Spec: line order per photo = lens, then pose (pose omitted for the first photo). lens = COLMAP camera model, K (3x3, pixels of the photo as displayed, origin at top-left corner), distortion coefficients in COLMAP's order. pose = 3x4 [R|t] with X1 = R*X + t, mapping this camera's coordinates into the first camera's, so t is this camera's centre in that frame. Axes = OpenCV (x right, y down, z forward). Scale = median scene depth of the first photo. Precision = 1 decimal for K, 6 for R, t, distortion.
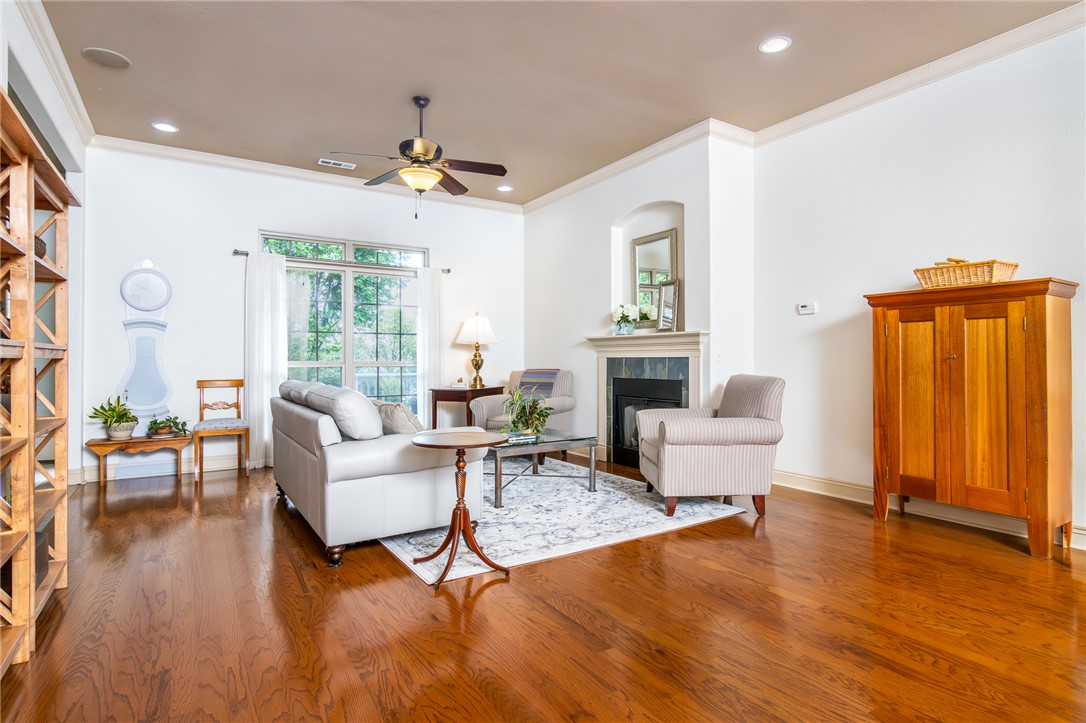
lens RADIAL K [[587.5, 0, 557.4], [0, 587.5, 357.6], [0, 0, 1]] dist [-0.001262, -0.000225]
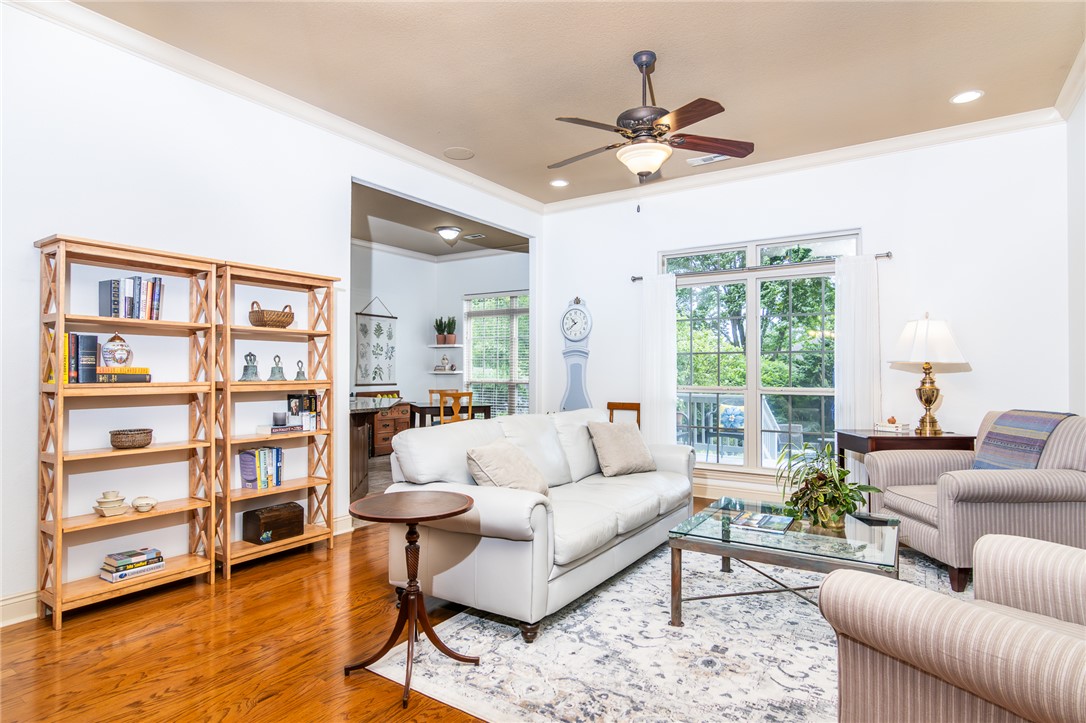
lens RADIAL K [[577.0, 0, 530.3], [0, 577.0, 368.3], [0, 0, 1]] dist [0.001646, -0.000062]
pose [[0.378940, -0.002174, -0.925419, 0.346987], [0.001437, 0.999997, -0.001761, -0.023245], [0.925420, -0.000662, 0.378943, 0.484303]]
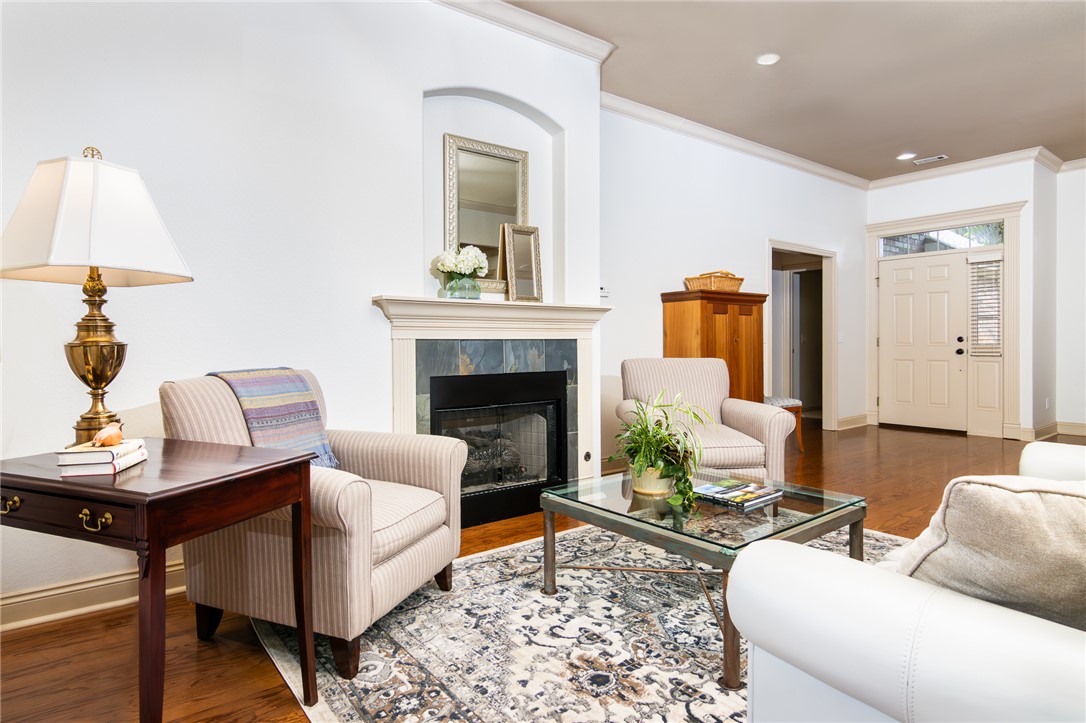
lens RADIAL K [[579.9, 0, 526.7], [0, 579.9, 357.8], [0, 0, 1]] dist [0.000265, 0.000080]
pose [[-0.066910, -0.023235, 0.997488, -0.495392], [0.004460, 0.999712, 0.023586, 0.005429], [-0.997749, 0.006027, -0.066787, 1.075395]]
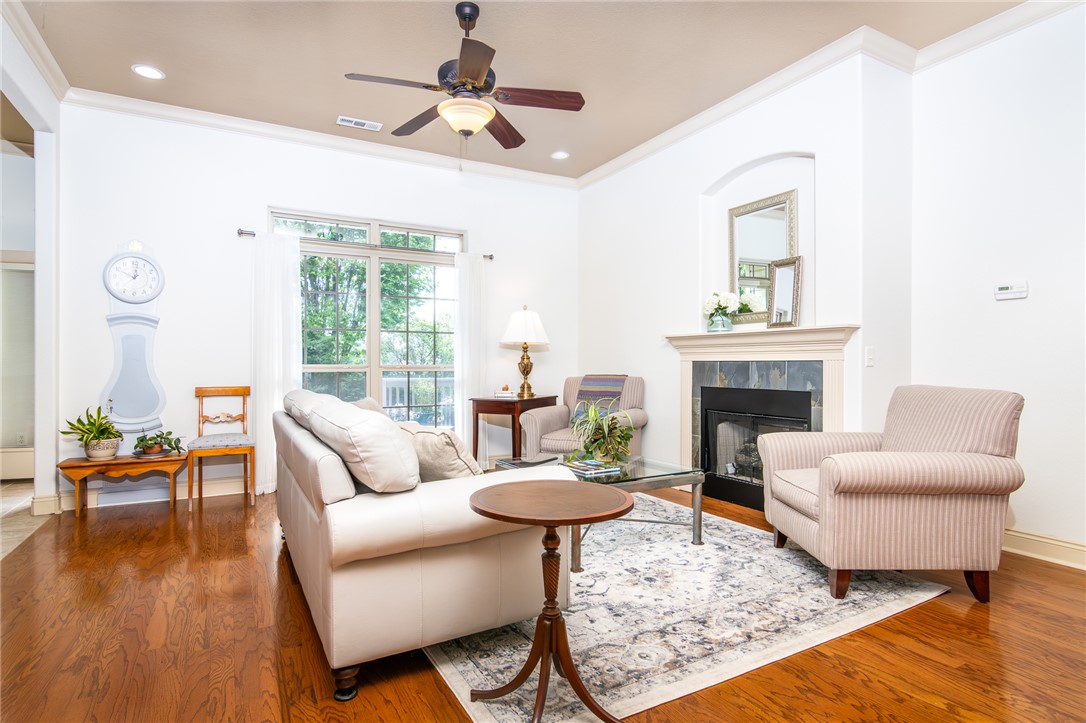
lens RADIAL K [[577.0, 0, 530.3], [0, 577.0, 368.3], [0, 0, 1]] dist [0.001646, -0.000062]
pose [[0.996467, 0.002852, -0.083934, -0.078117], [-0.001859, 0.999927, 0.011904, 0.001000], [0.083962, -0.011705, 0.996400, 0.240522]]
